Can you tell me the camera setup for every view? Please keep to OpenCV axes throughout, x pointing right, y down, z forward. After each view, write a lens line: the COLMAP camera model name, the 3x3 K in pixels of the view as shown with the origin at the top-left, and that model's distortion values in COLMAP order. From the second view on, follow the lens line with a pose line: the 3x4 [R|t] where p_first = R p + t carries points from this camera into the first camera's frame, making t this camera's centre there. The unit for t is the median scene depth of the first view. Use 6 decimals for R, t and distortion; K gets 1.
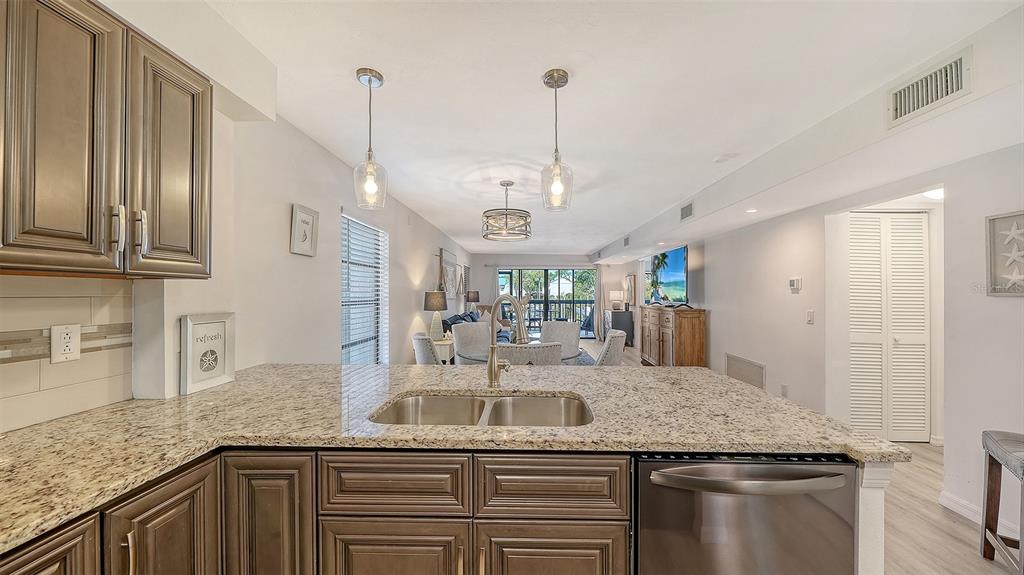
lens RADIAL K [[369.3, 0, 523.1], [0, 369.3, 289.4], [0, 0, 1]] dist [0.000071, -0.000190]
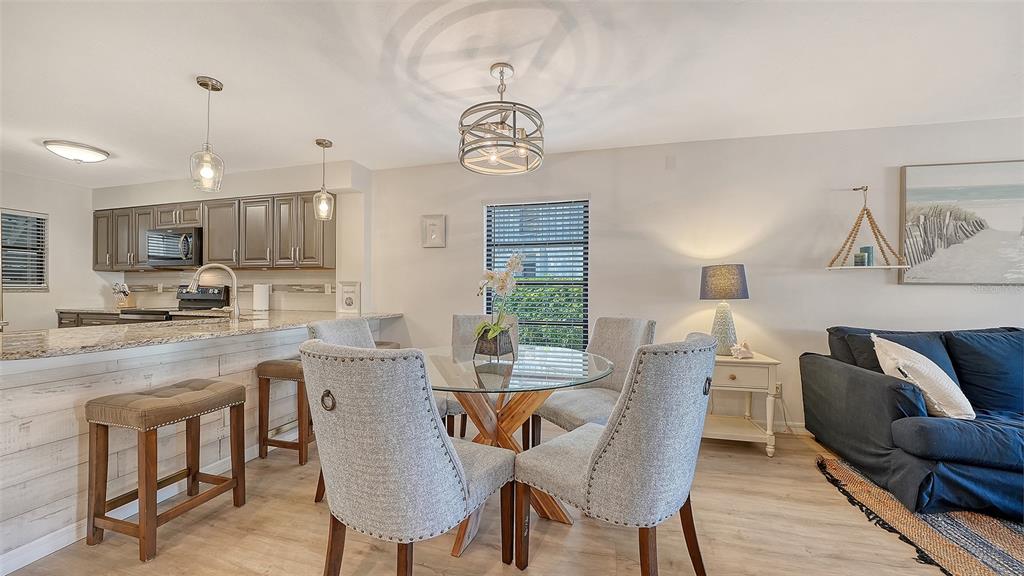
lens RADIAL K [[369.3, 0, 516.9], [0, 369.3, 289.7], [0, 0, 1]] dist [0.000071, -0.000190]
pose [[-0.275775, -0.003009, -0.961217, 1.312450], [0.002365, 0.999990, -0.003809, 0.145030], [0.961219, -0.003324, -0.275765, 3.119728]]
